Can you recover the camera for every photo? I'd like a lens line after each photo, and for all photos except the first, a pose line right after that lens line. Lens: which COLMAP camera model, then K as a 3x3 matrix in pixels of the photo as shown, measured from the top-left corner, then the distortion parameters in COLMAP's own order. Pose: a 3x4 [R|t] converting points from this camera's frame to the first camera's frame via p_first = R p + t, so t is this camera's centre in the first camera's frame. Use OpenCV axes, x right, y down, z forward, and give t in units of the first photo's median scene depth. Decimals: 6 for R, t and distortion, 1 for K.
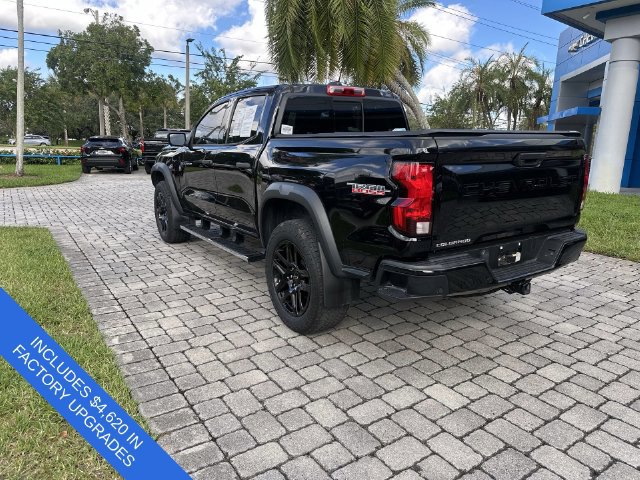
lens RADIAL K [[457.2, 0, 319.0], [0, 457.2, 238.2], [0, 0, 1]] dist [0.040451, -0.053084]
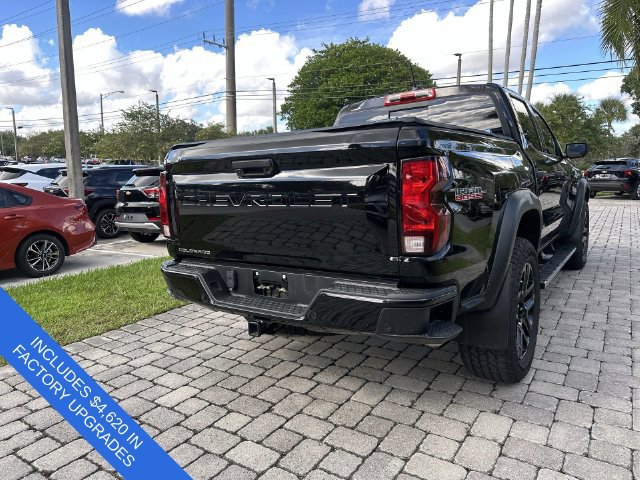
lens RADIAL K [[457.2, 0, 318.7], [0, 457.2, 240.3], [0, 0, 1]] dist [0.040451, -0.053084]
pose [[0.363191, 0.113466, -0.924780, 0.896608], [-0.162025, 0.985125, 0.057238, -0.078863], [0.917519, 0.129049, 0.376173, 0.583800]]
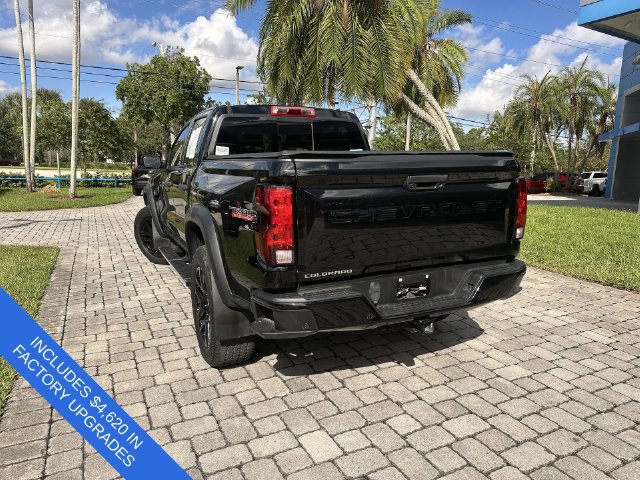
lens RADIAL K [[457.2, 0, 321.1], [0, 457.2, 241.5], [0, 0, 1]] dist [0.040451, -0.053084]
pose [[0.990966, 0.011021, -0.133659, 0.268423], [-0.016171, 0.999165, -0.037507, -0.013410], [0.133135, 0.039330, 0.990317, 0.068304]]
